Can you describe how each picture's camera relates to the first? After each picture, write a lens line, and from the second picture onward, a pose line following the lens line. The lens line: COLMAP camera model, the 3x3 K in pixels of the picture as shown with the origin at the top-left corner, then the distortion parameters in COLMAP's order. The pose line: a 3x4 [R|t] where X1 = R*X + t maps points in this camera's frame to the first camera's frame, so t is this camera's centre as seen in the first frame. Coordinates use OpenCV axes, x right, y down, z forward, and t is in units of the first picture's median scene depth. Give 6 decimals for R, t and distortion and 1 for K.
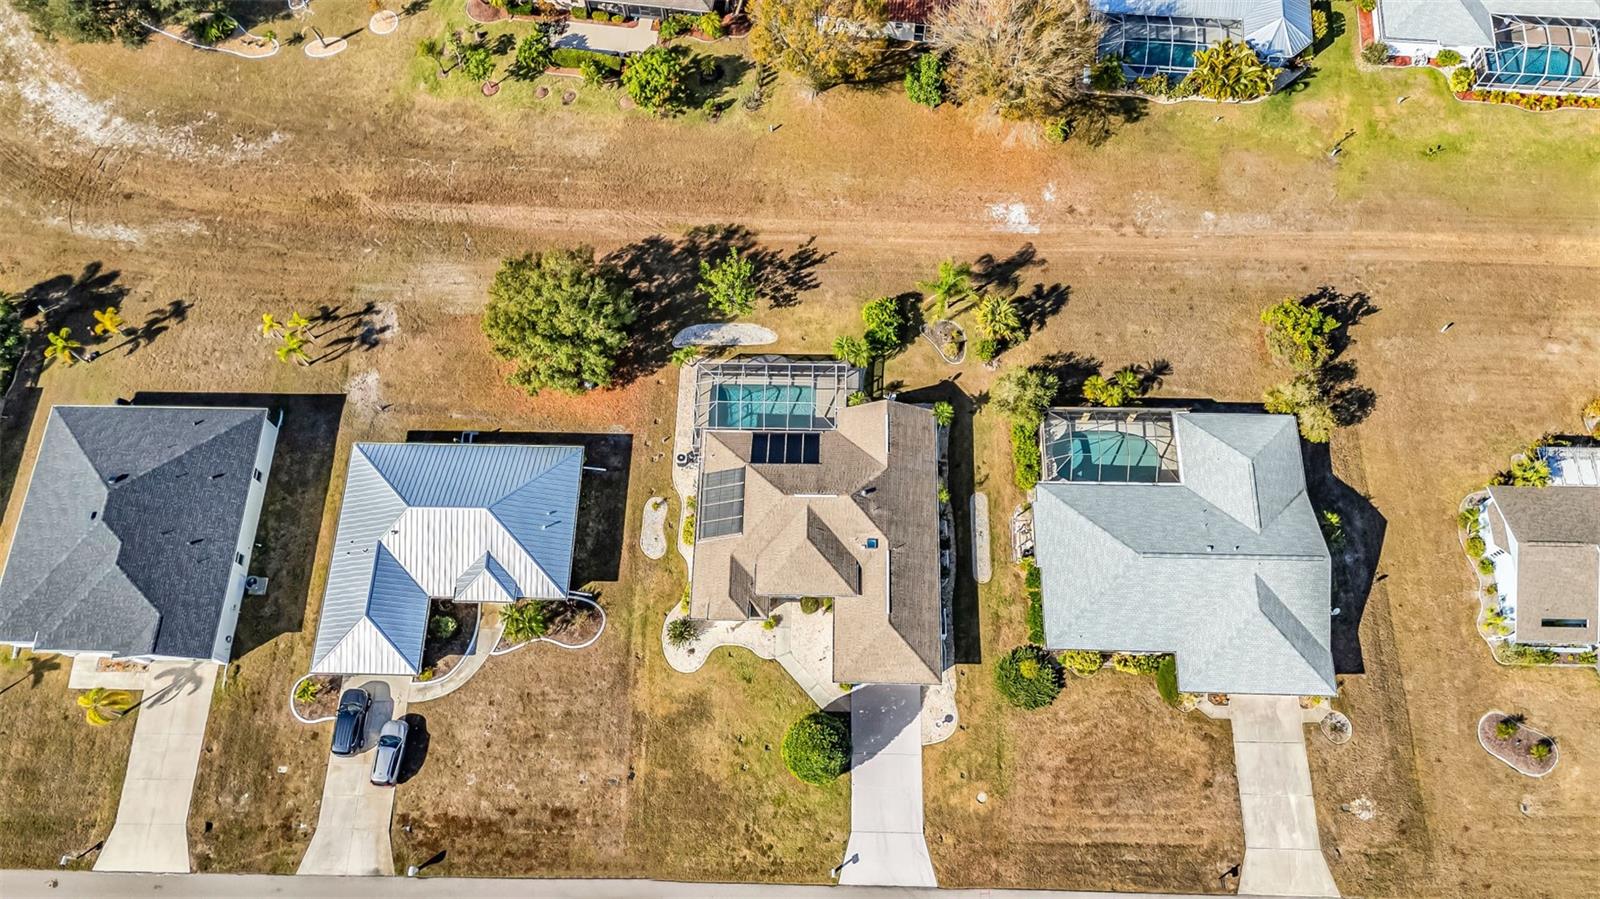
lens RADIAL K [[1169.0, 0, 799.7], [0, 1169.0, 454.4], [0, 0, 1]] dist [0.076881, -0.074261]
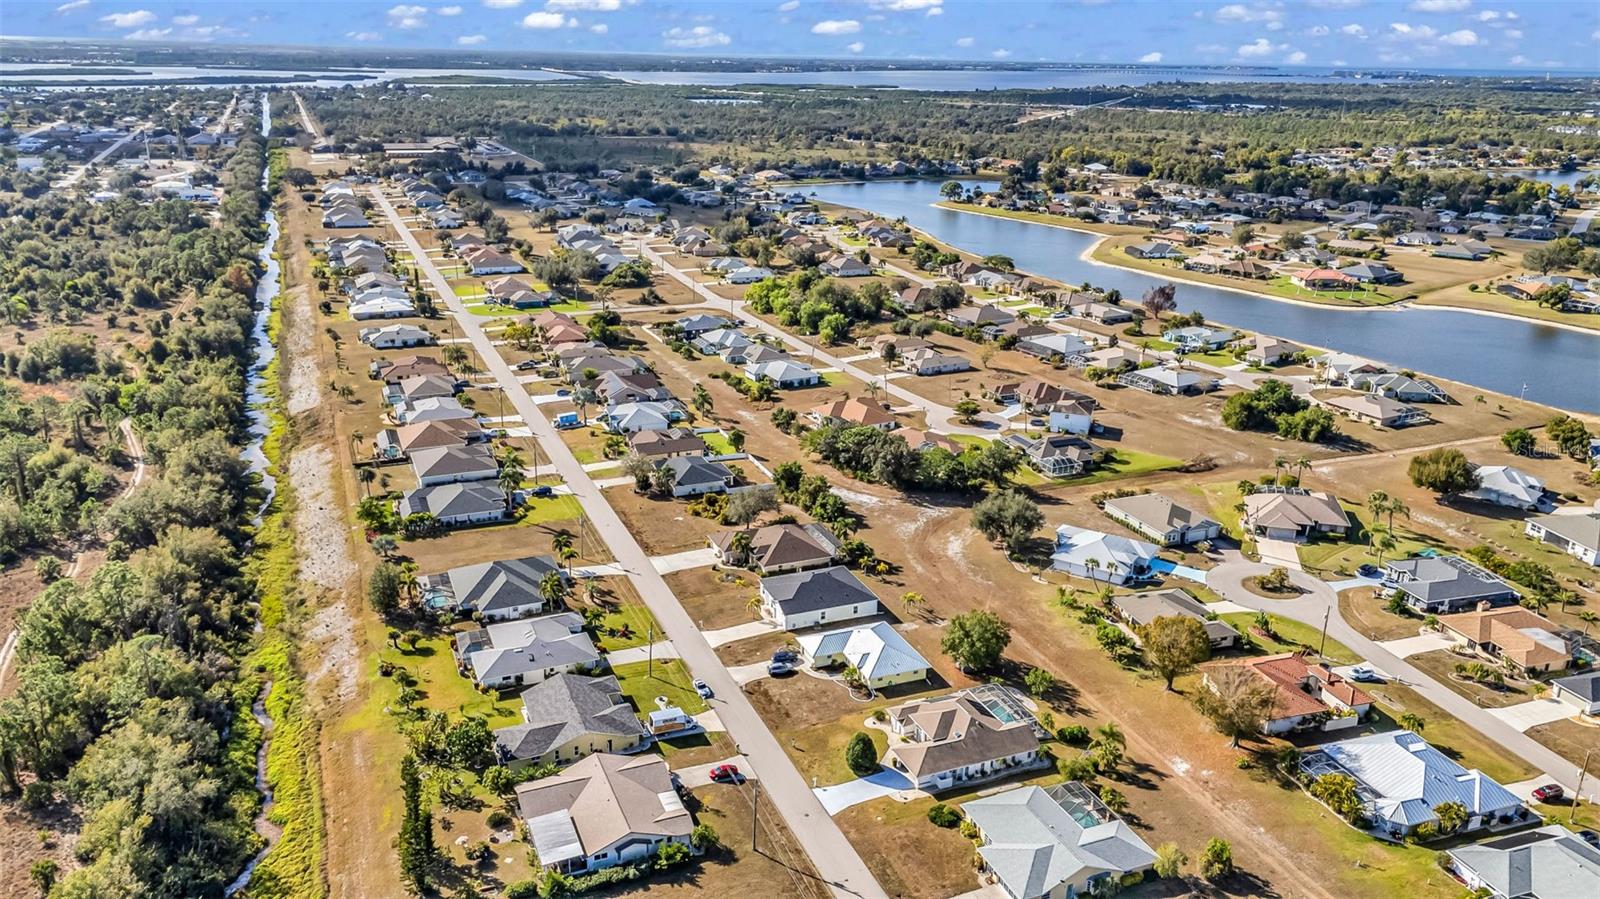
lens RADIAL K [[1169.0, 0, 799.7], [0, 1169.0, 454.4], [0, 0, 1]] dist [0.076881, -0.074261]
pose [[0.411691, 0.319532, -0.853469, 1.533687], [-0.851720, 0.468035, -0.235619, 0.562235], [0.324166, 0.823919, 0.464838, -0.451684]]
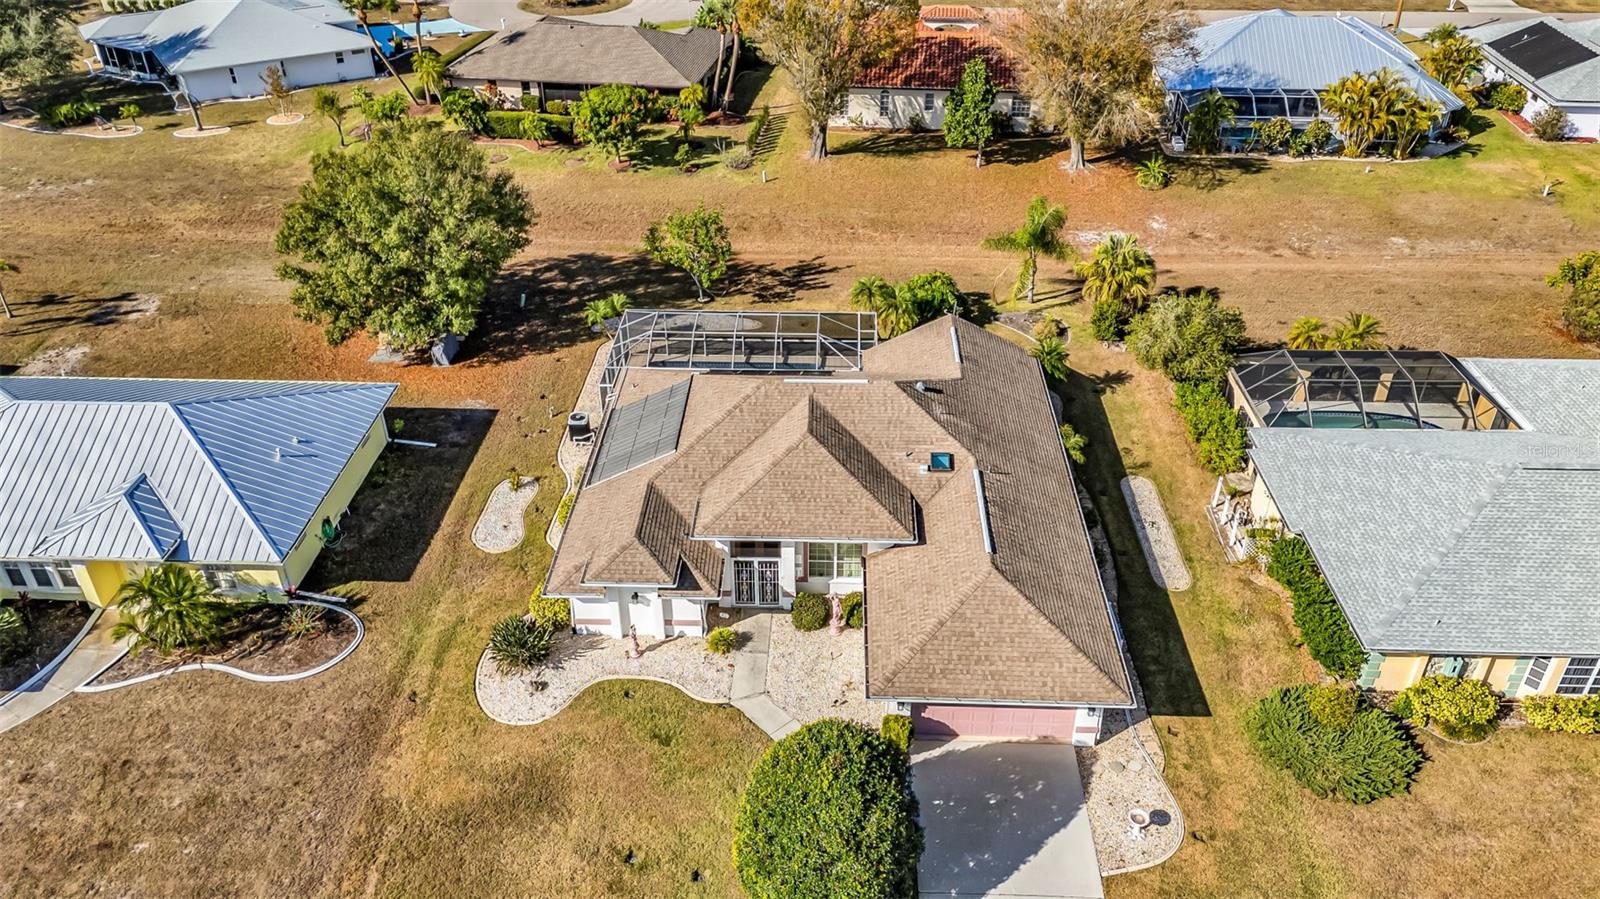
lens RADIAL K [[1178.3, 0, 801.0], [0, 1178.3, 442.8], [0, 0, 1]] dist [0.064955, -0.052970]
pose [[0.999835, 0.018068, -0.001743, 0.004126], [-0.015820, 0.820238, -0.571804, 0.346370], [-0.008902, 0.571737, 0.820389, 0.587676]]
